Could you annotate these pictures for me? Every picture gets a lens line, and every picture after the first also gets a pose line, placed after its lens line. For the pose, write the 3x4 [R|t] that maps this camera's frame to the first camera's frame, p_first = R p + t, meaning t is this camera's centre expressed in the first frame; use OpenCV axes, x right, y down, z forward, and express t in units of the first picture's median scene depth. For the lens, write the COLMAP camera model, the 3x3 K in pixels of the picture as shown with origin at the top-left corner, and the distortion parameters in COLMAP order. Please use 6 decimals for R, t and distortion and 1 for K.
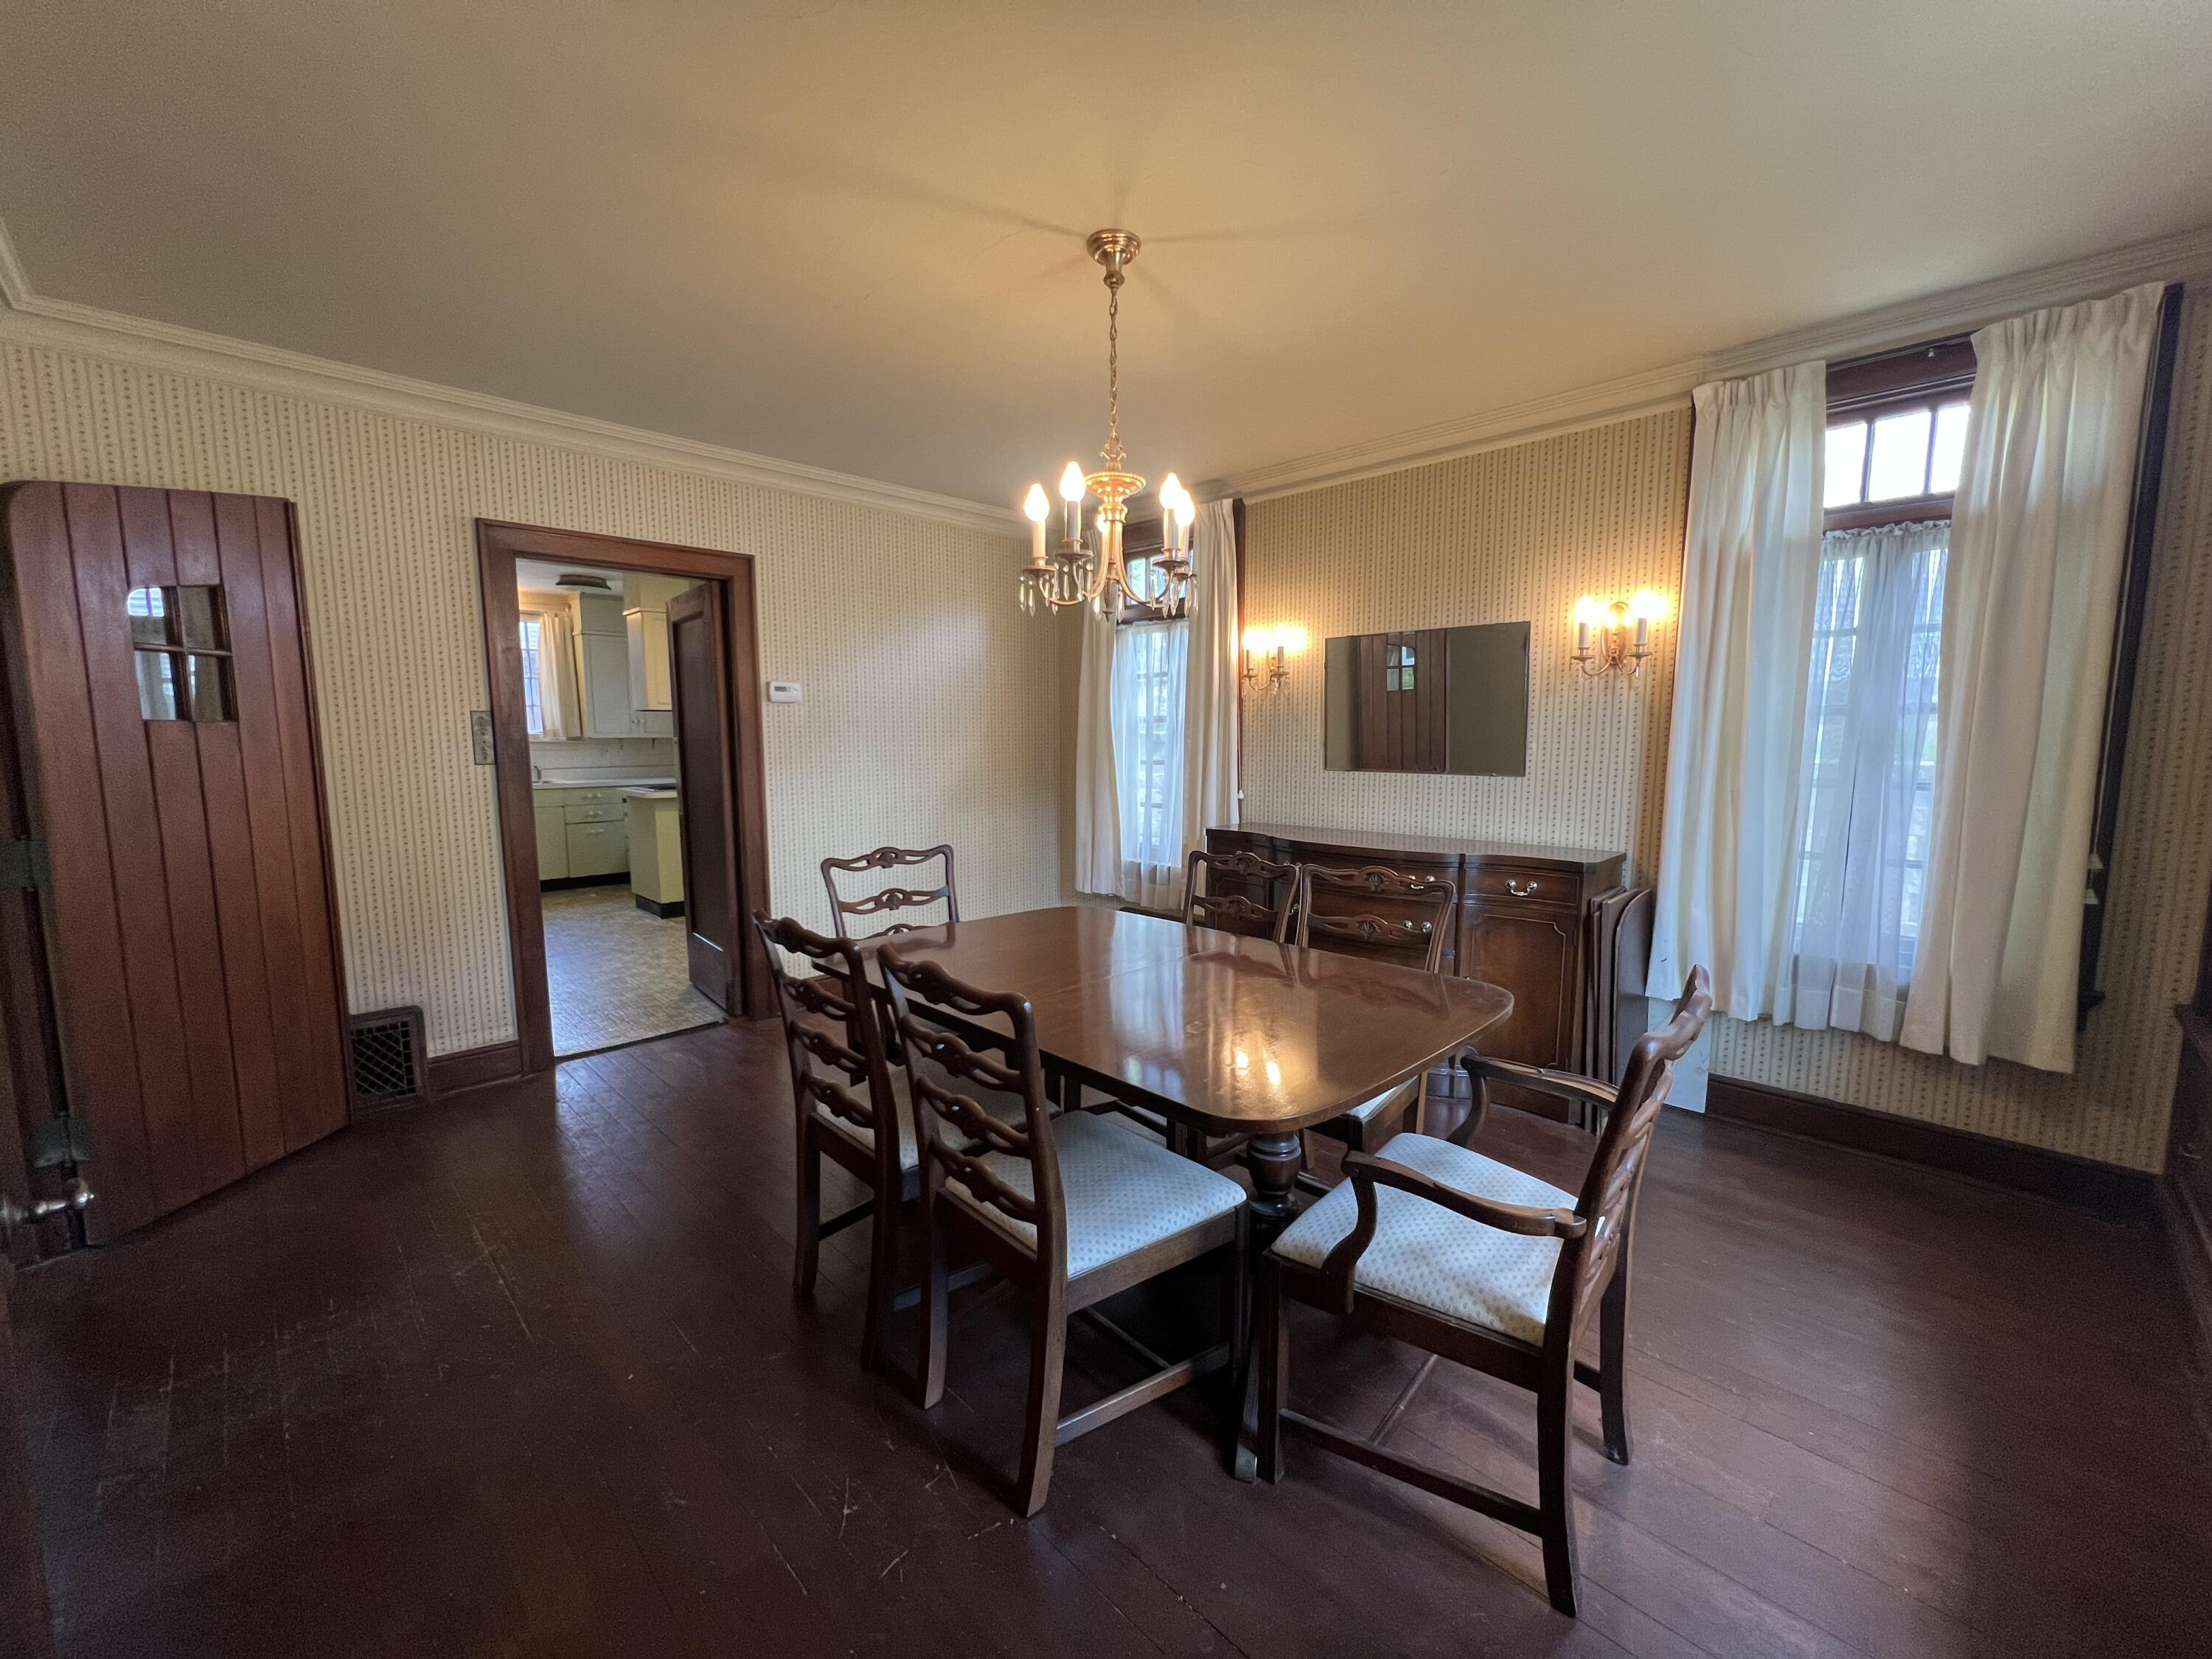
lens RADIAL K [[880.3, 0, 1110.4], [0, 880.3, 826.7], [0, 0, 1]] dist [-0.000569, 0.000249]
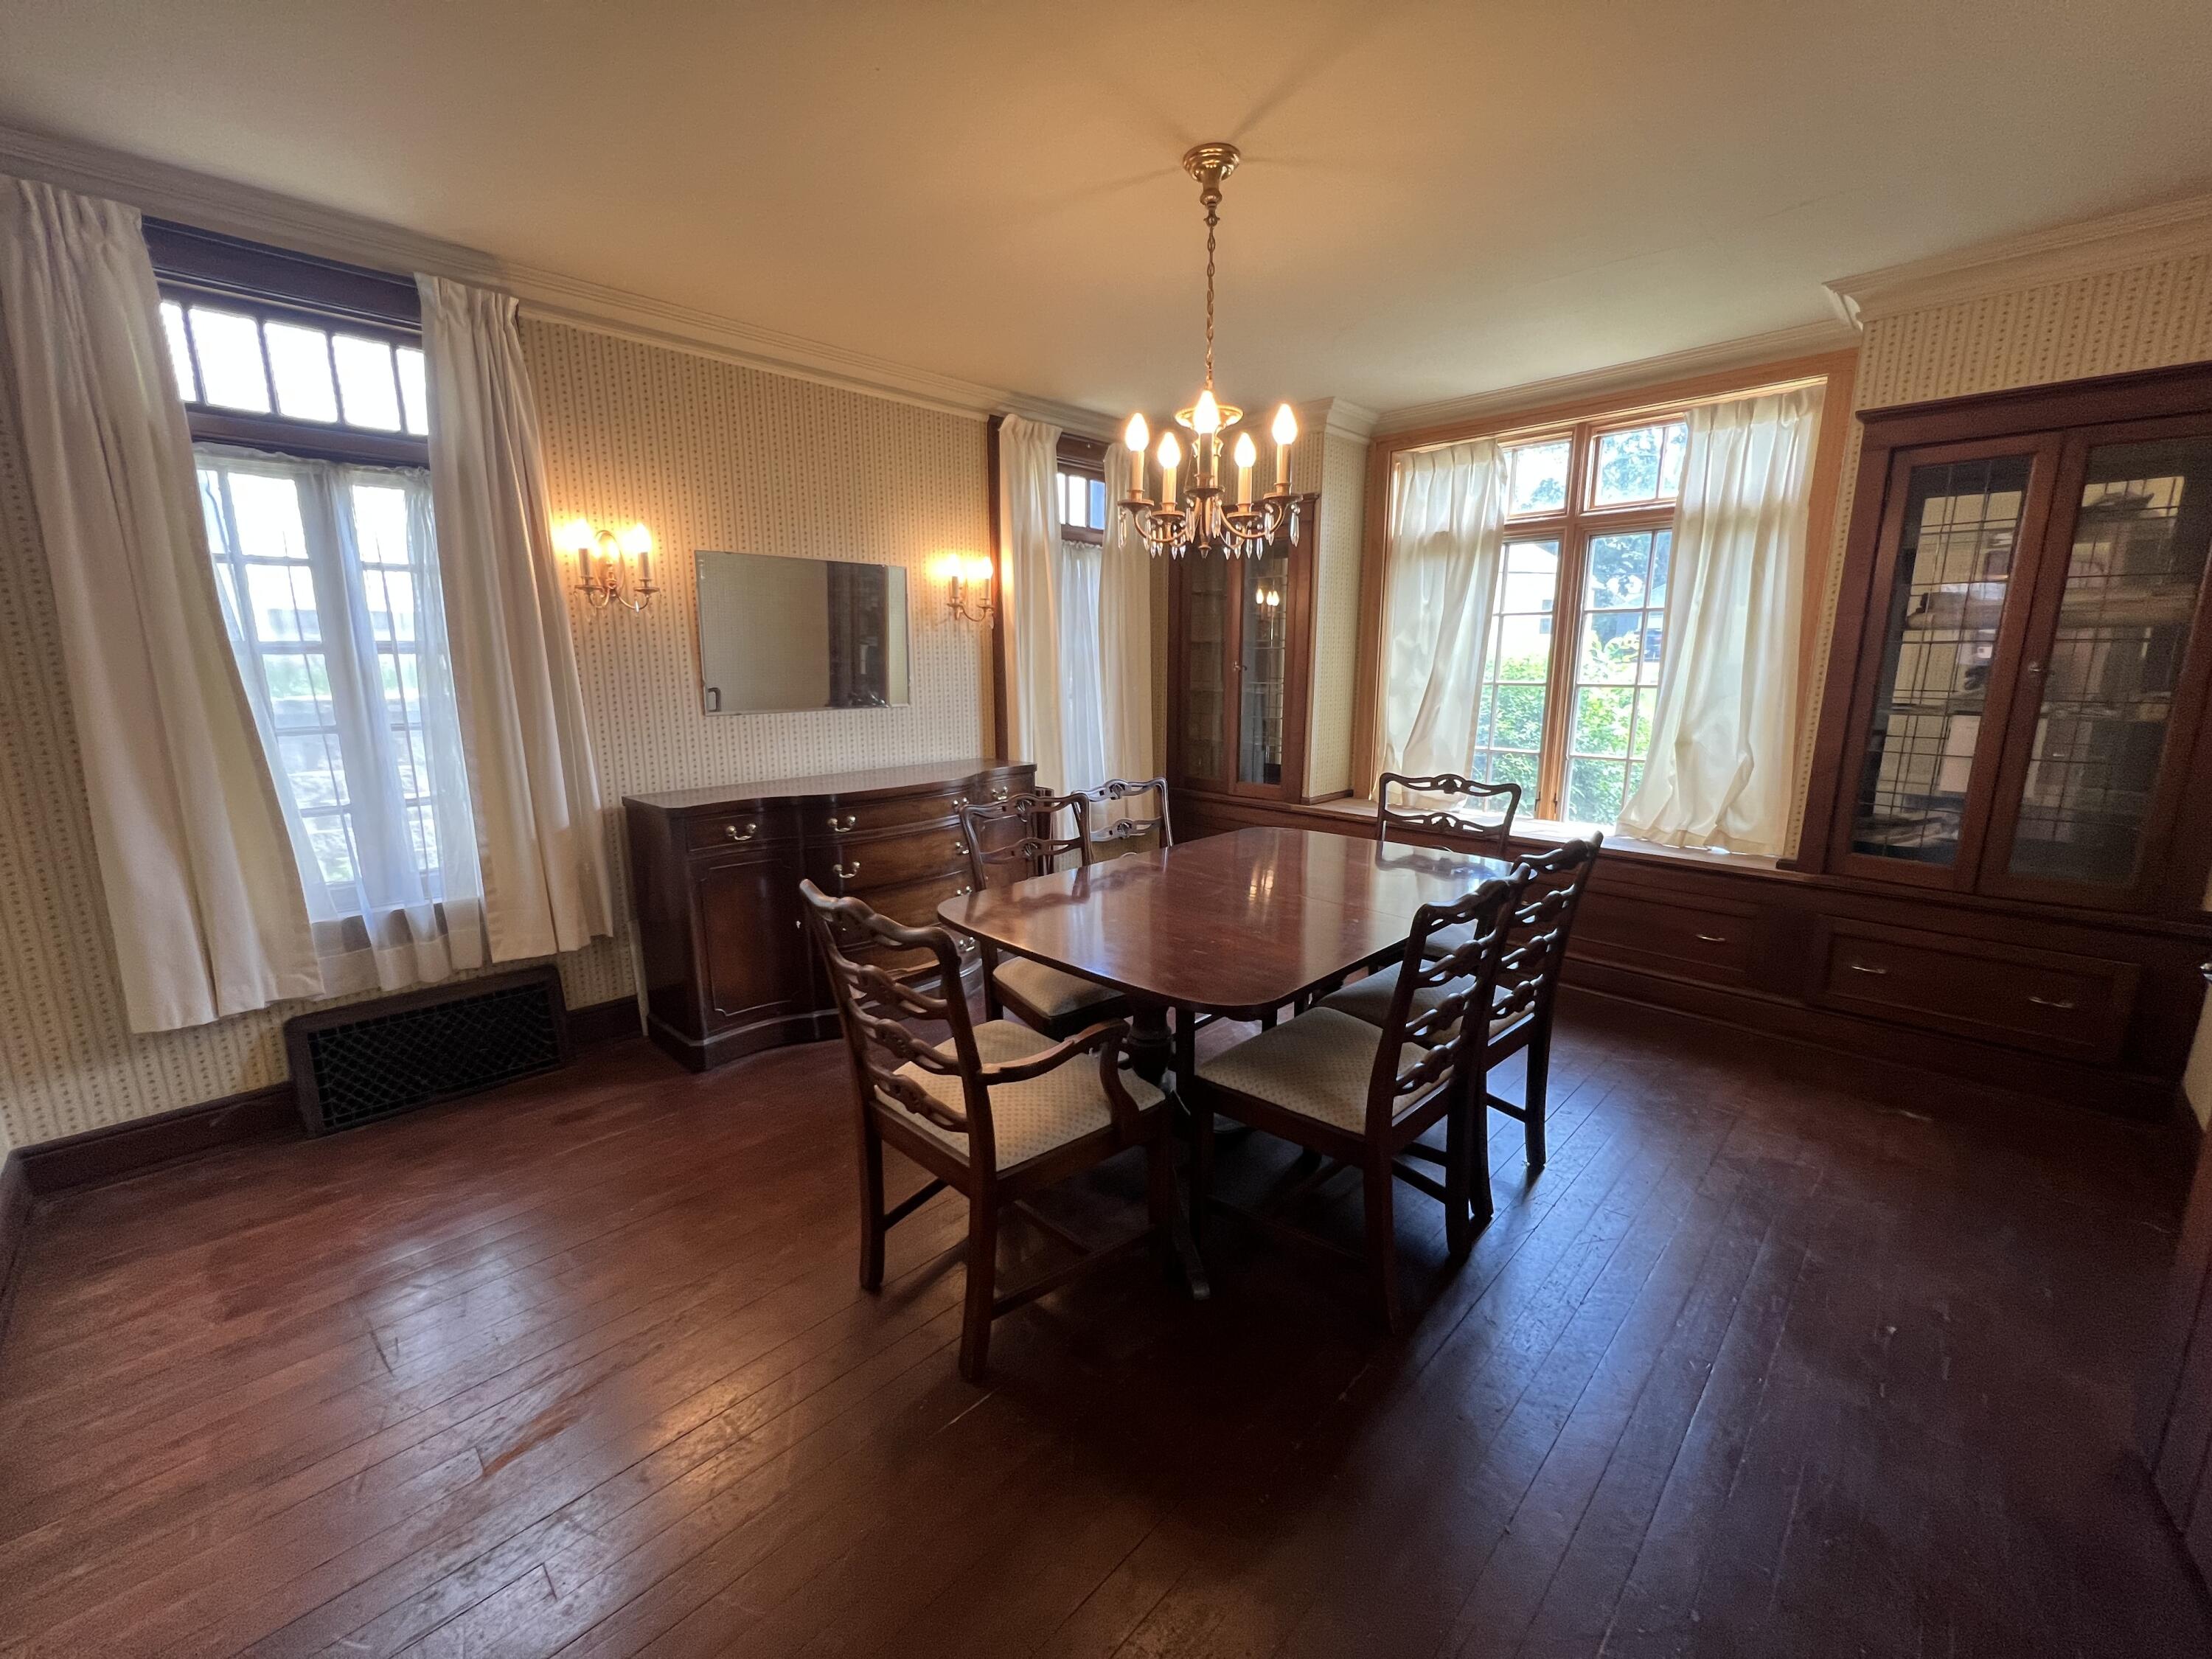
lens RADIAL K [[880.3, 0, 1110.7], [0, 880.3, 850.2], [0, 0, 1]] dist [-0.000569, 0.000249]
pose [[0.006489, -0.211072, 0.977449, -0.591321], [0.111332, 0.971545, 0.209058, -0.072993], [-0.993762, 0.107464, 0.029803, 0.620131]]
